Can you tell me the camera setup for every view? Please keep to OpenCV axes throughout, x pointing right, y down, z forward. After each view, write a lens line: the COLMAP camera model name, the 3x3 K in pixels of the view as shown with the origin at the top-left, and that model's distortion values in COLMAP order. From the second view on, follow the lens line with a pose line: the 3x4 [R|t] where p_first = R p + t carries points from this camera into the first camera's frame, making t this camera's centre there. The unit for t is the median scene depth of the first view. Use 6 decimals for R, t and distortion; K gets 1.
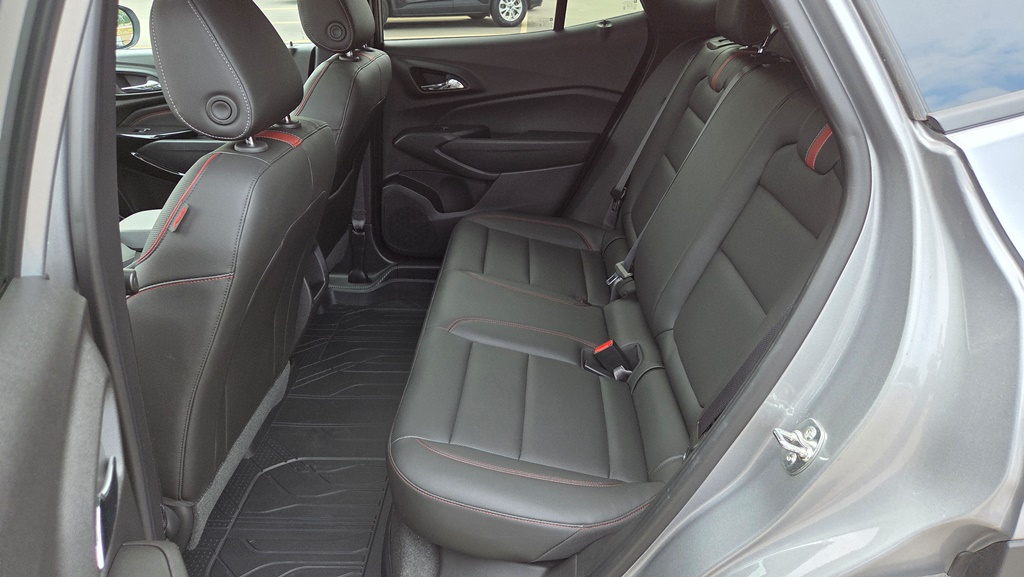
lens RADIAL K [[677.1, 0, 507.0], [0, 677.1, 295.4], [0, 0, 1]] dist [0.048909, -0.027310]
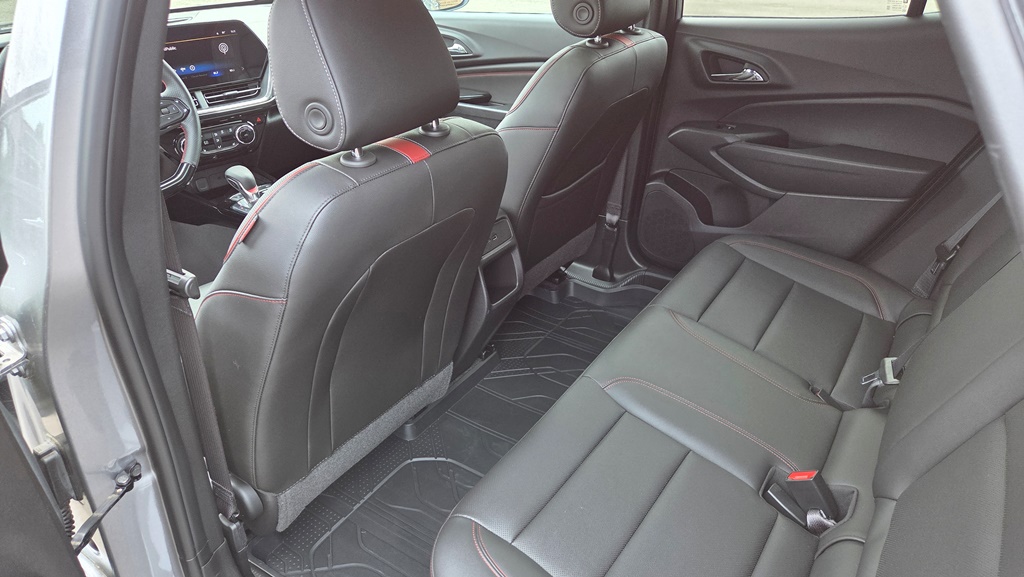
lens RADIAL K [[677.1, 0, 516.6], [0, 677.1, 284.2], [0, 0, 1]] dist [0.048909, -0.027310]
pose [[0.850719, 0.245214, -0.464917, 0.122916], [-0.220147, 0.969417, 0.108474, -0.095456], [0.477297, 0.010069, 0.878684, 0.150824]]
